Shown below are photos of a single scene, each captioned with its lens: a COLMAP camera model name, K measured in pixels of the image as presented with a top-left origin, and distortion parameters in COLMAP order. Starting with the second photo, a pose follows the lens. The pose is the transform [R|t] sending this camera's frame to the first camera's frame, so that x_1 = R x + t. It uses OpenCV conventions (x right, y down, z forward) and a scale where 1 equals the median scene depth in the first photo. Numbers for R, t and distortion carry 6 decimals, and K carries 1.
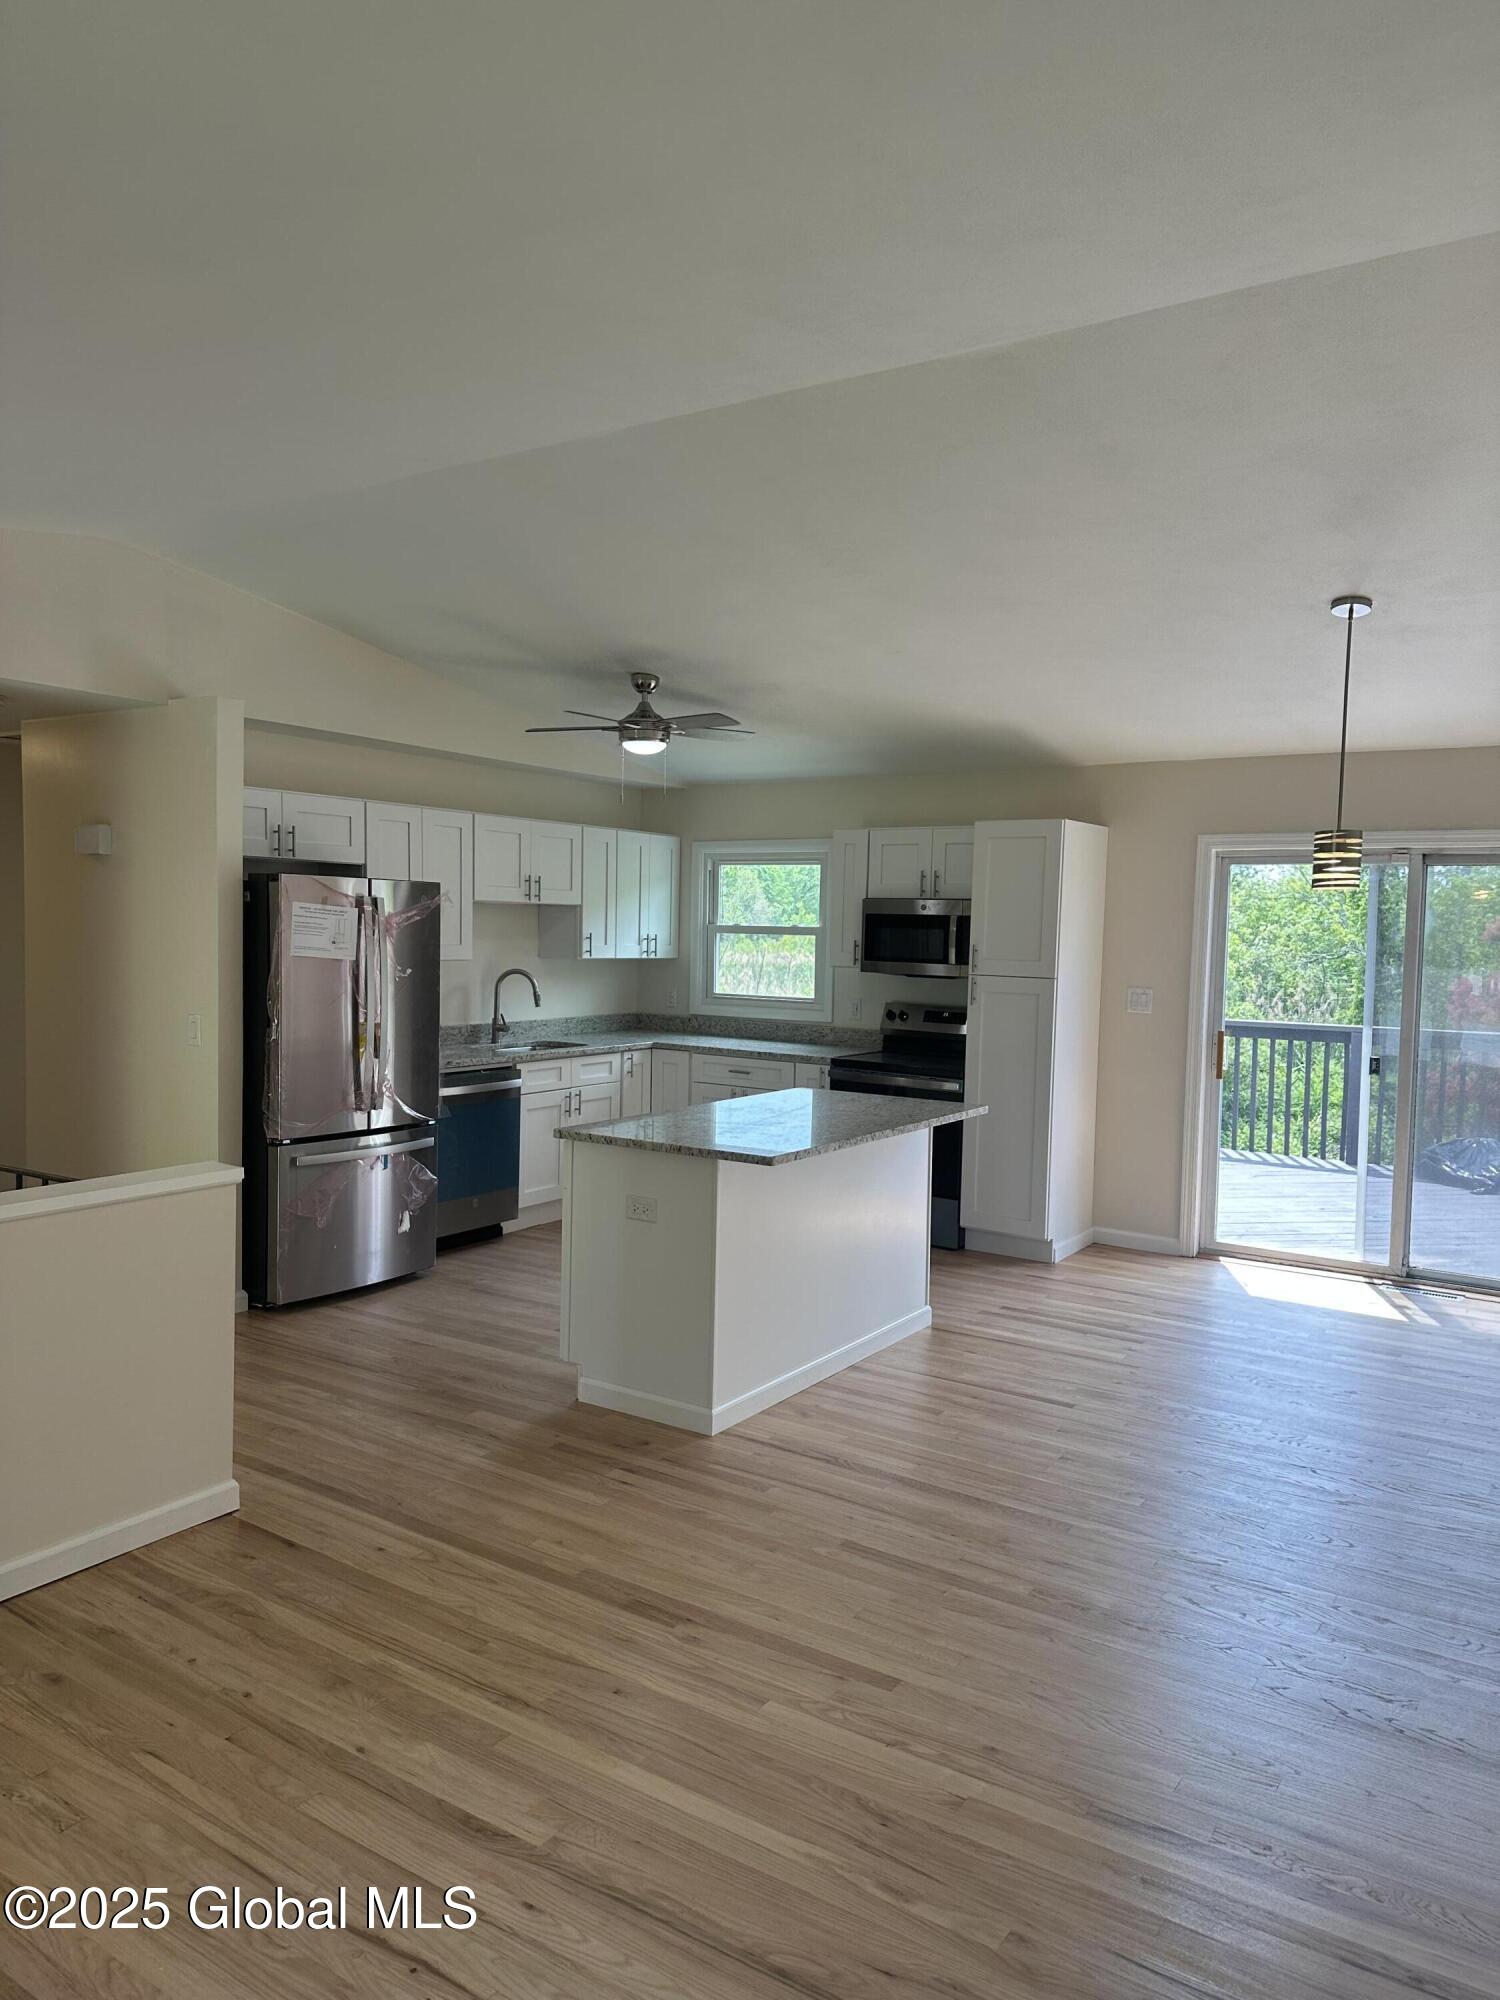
lens RADIAL K [[1419.4, 0, 740.5], [0, 1419.4, 1005.9], [0, 0, 1]] dist [0.038073, -0.034605]
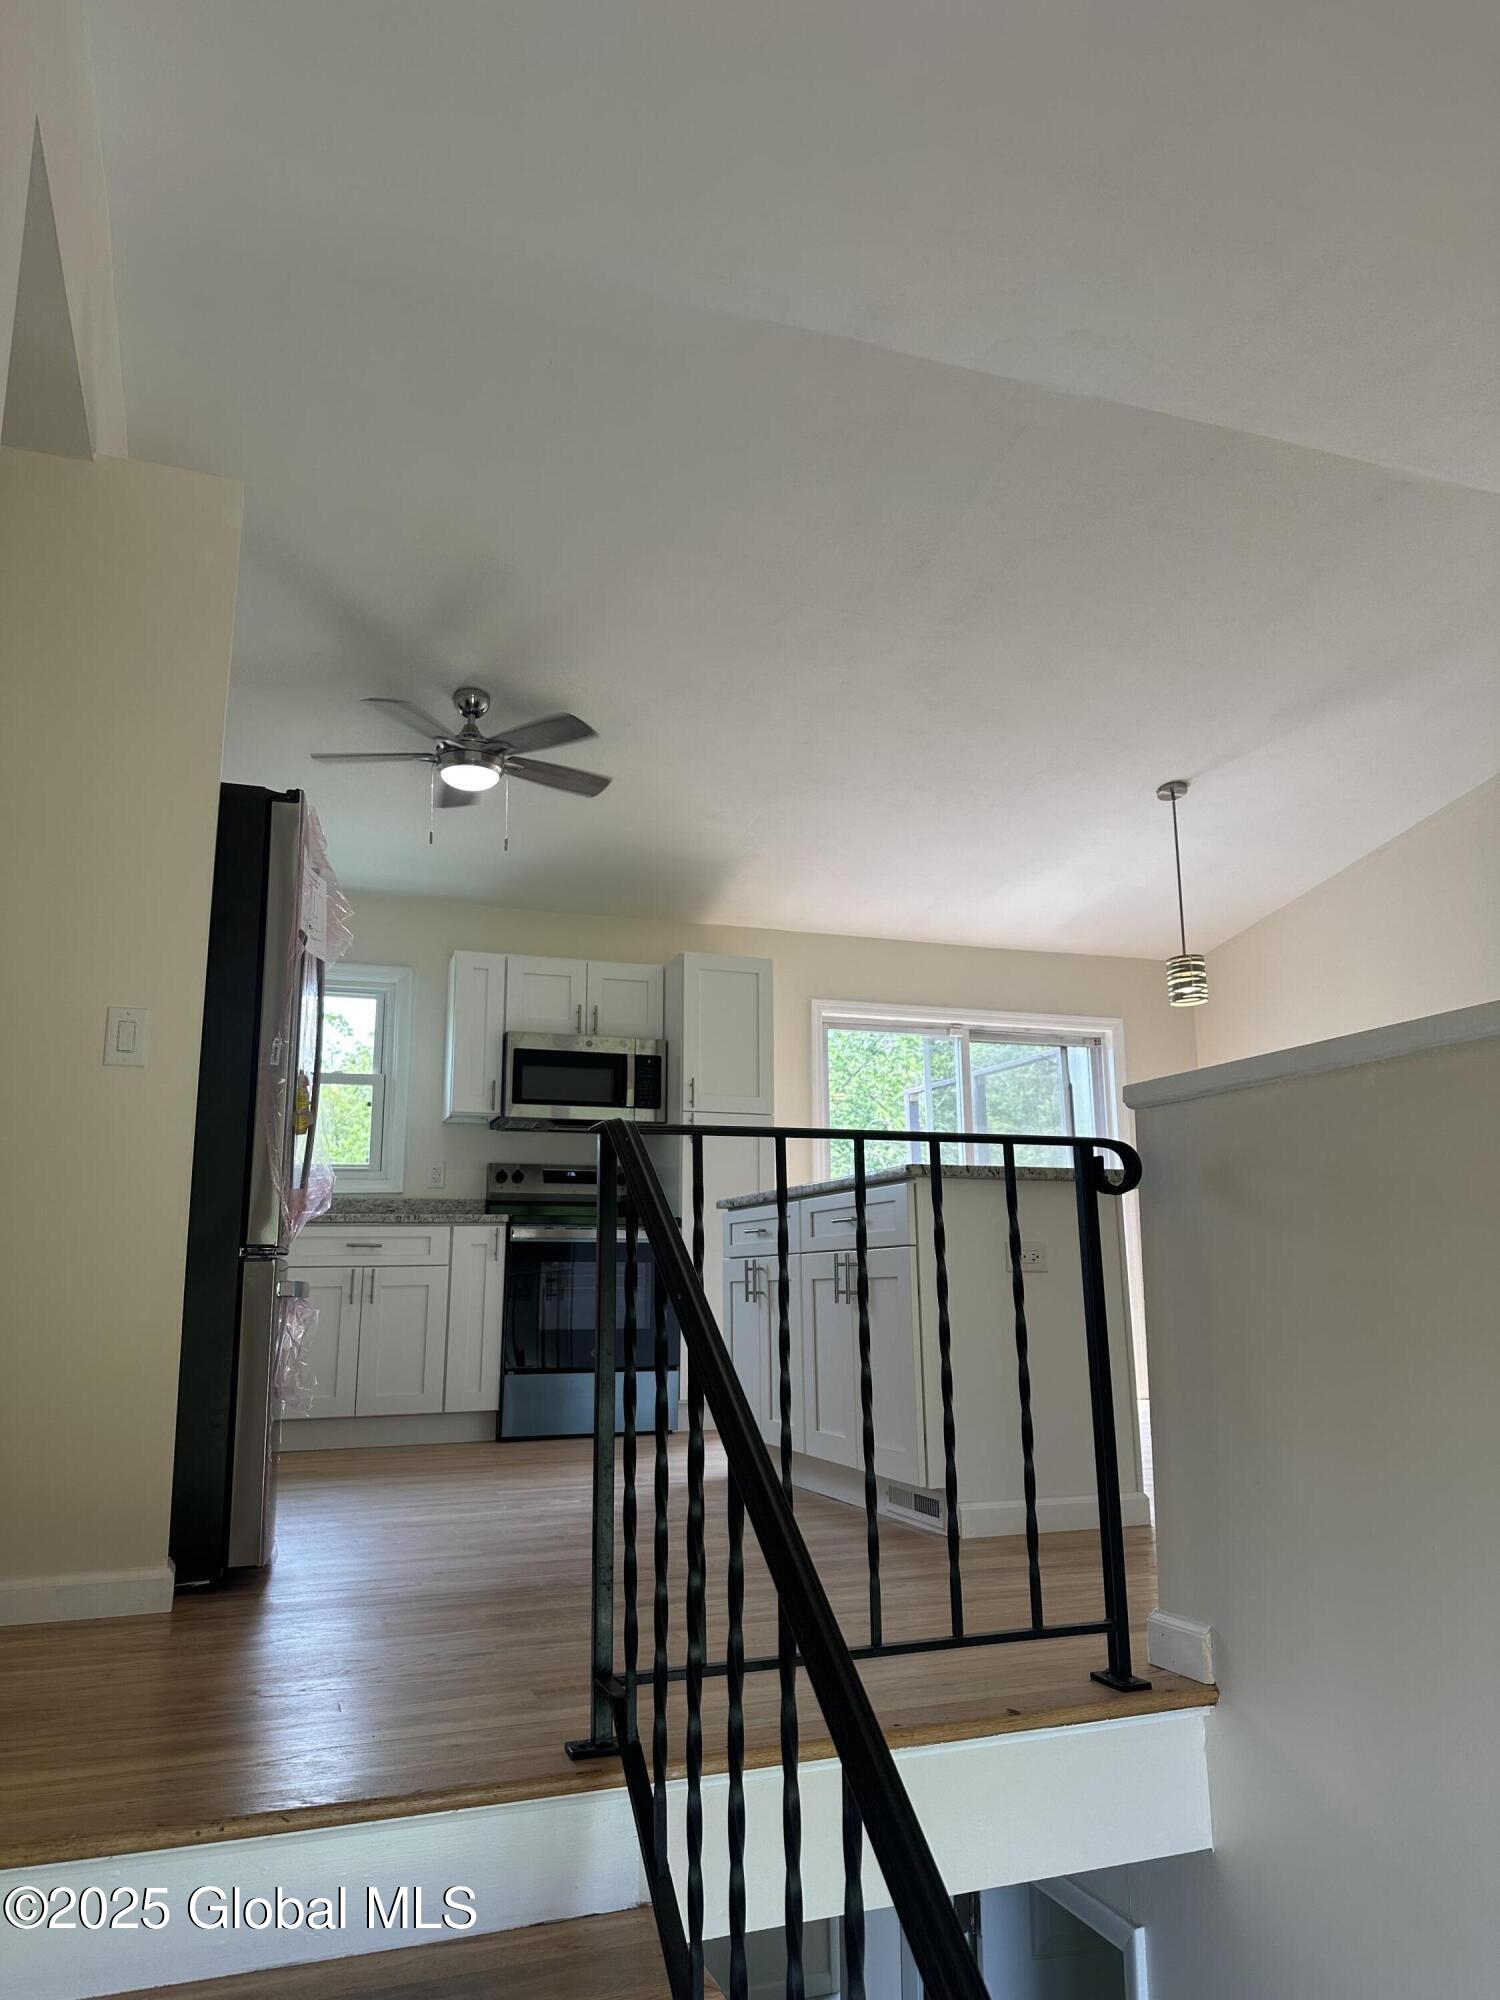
lens RADIAL K [[1419.4, 0, 748.4], [0, 1419.4, 1002.1], [0, 0, 1]] dist [0.038073, -0.034605]
pose [[0.576555, 0.136738, 0.805535, -0.401402], [0.070523, 0.973889, -0.215792, 0.078243], [-0.814009, 0.181225, 0.551858, 0.313605]]
